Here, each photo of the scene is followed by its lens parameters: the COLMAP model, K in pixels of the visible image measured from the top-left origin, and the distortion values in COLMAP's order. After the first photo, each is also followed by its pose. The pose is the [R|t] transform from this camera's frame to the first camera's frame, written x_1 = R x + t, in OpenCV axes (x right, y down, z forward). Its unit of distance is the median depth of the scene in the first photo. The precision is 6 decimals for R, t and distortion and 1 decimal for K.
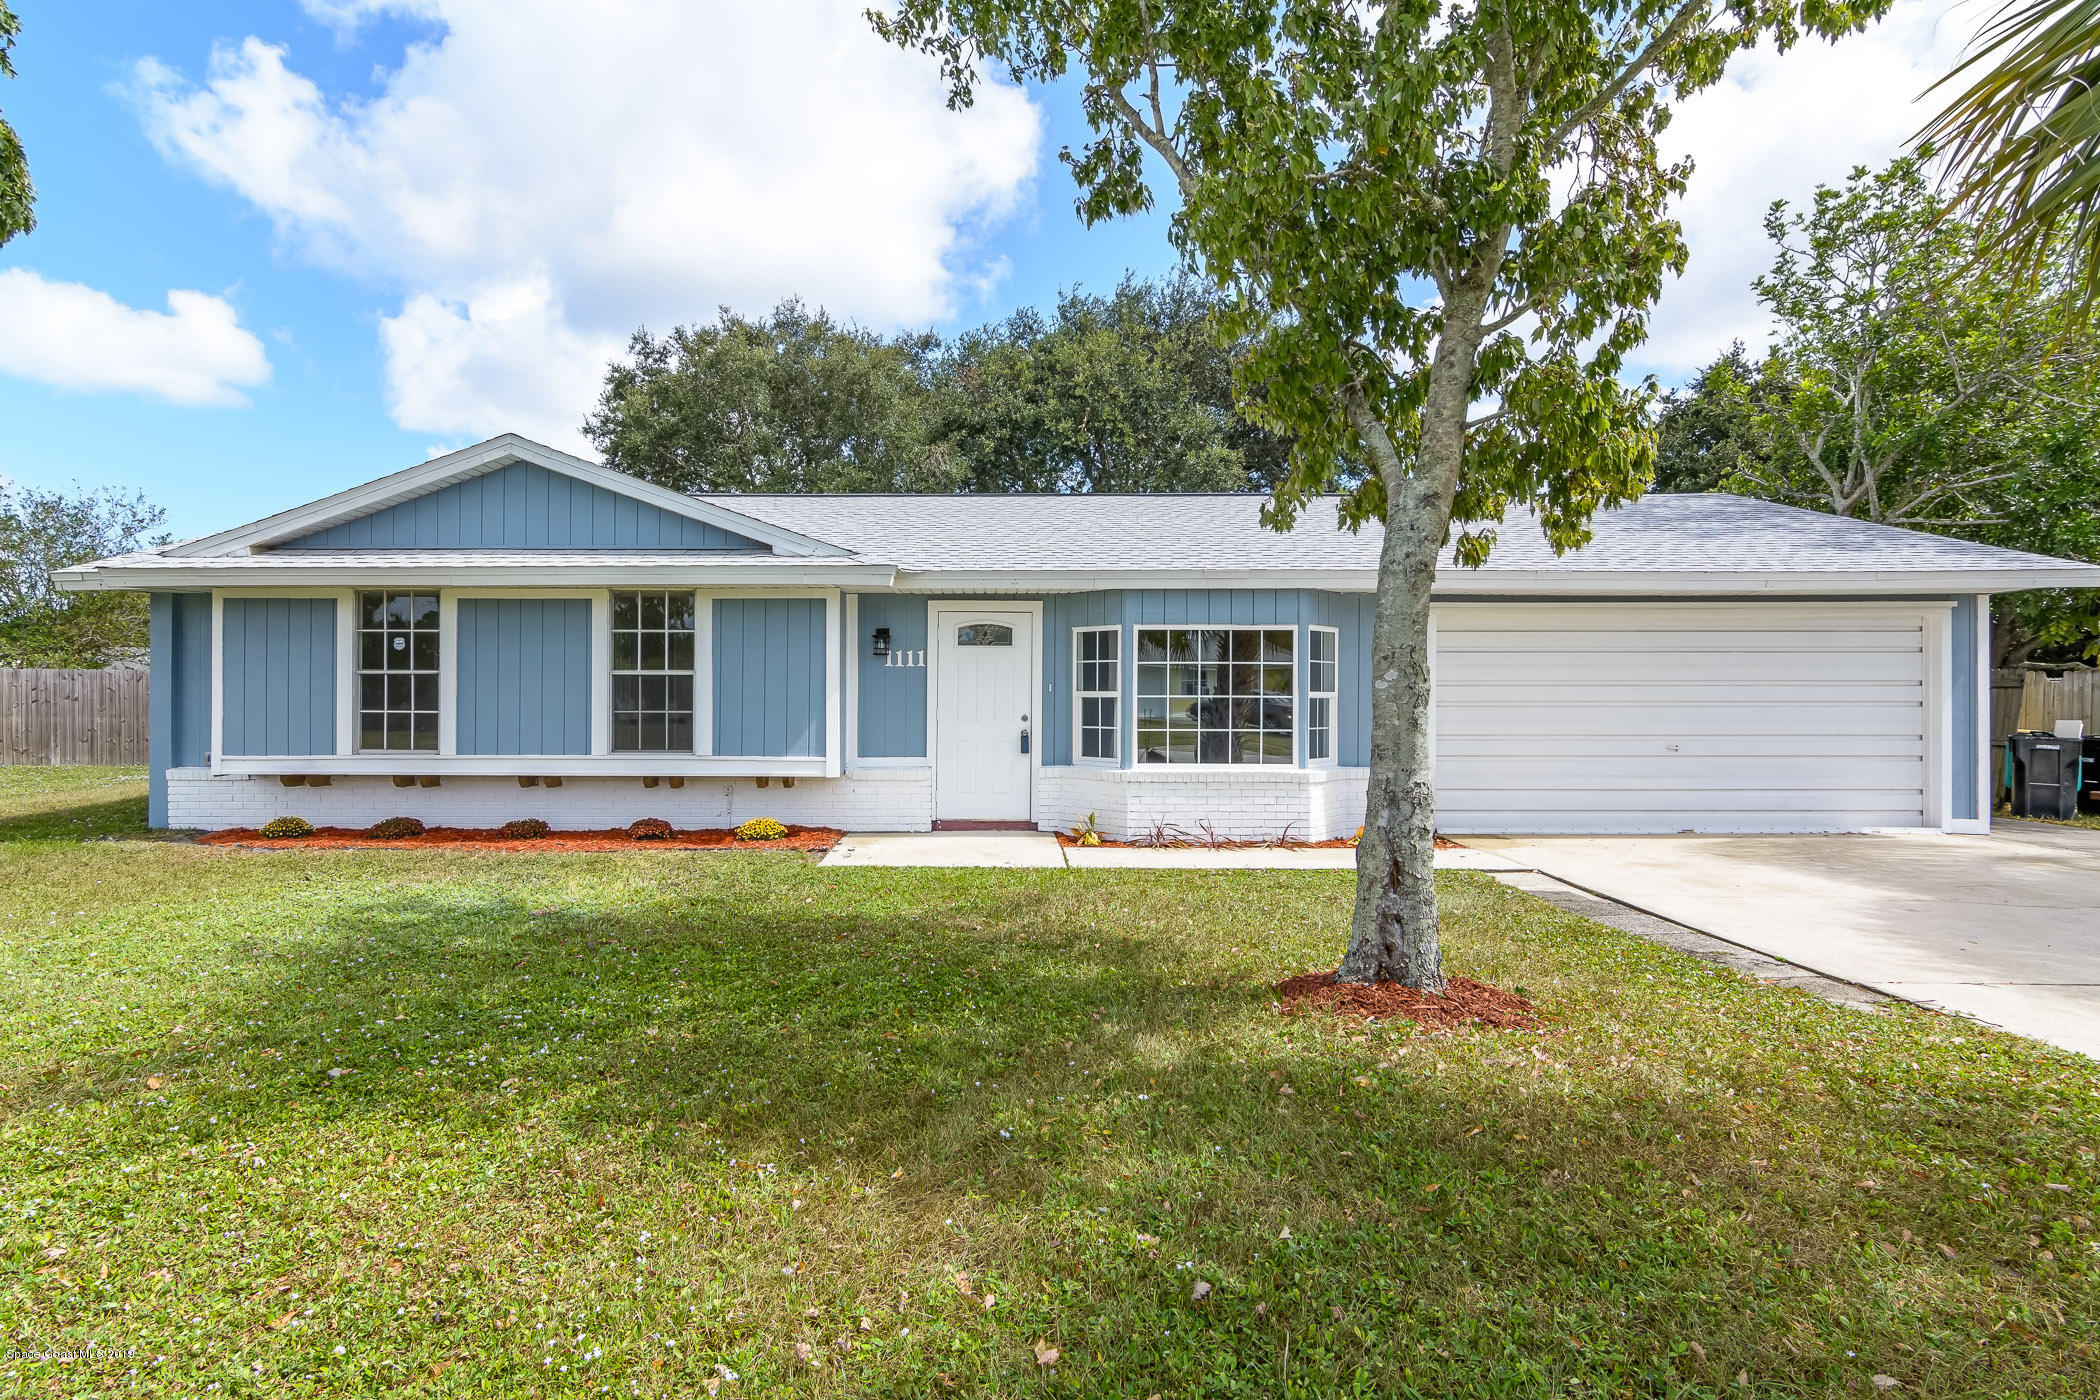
lens RADIAL K [[1056.9, 0, 1050.0], [0, 1056.9, 700.0], [0, 0, 1]] dist [-0.002302, -0.000257]
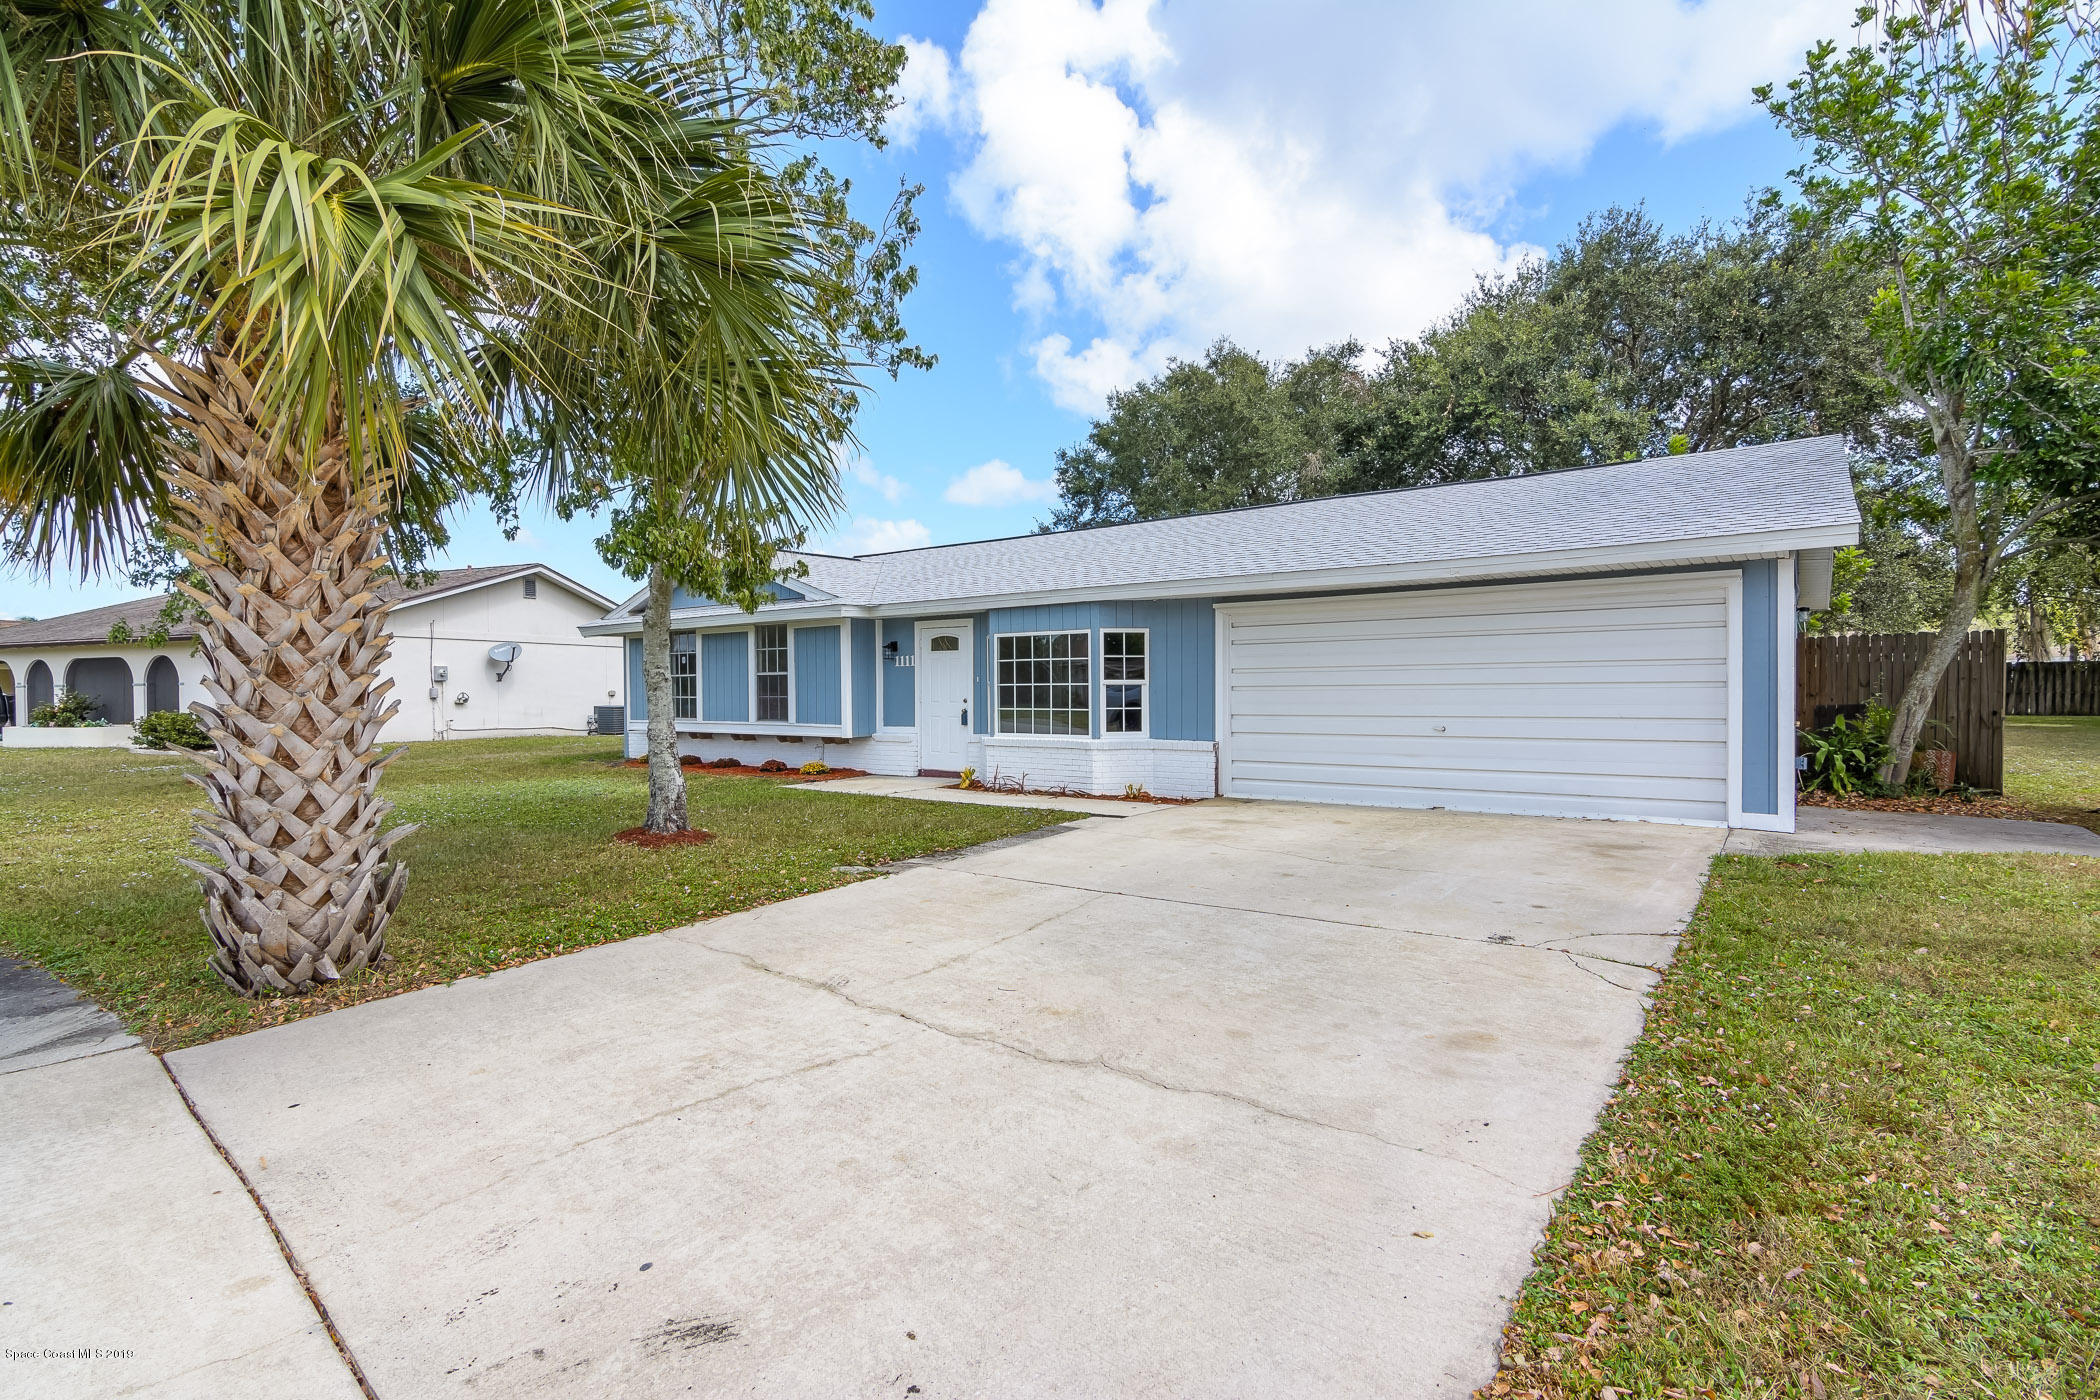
lens RADIAL K [[1022.8, 0, 1050.0], [0, 1022.8, 700.0], [0, 0, 1]] dist [0.001341, 0.000102]
pose [[0.798207, -0.001564, -0.602382, 0.937160], [0.009979, 0.999894, 0.010628, 0.002909], [0.602301, -0.014495, 0.798137, -0.037091]]
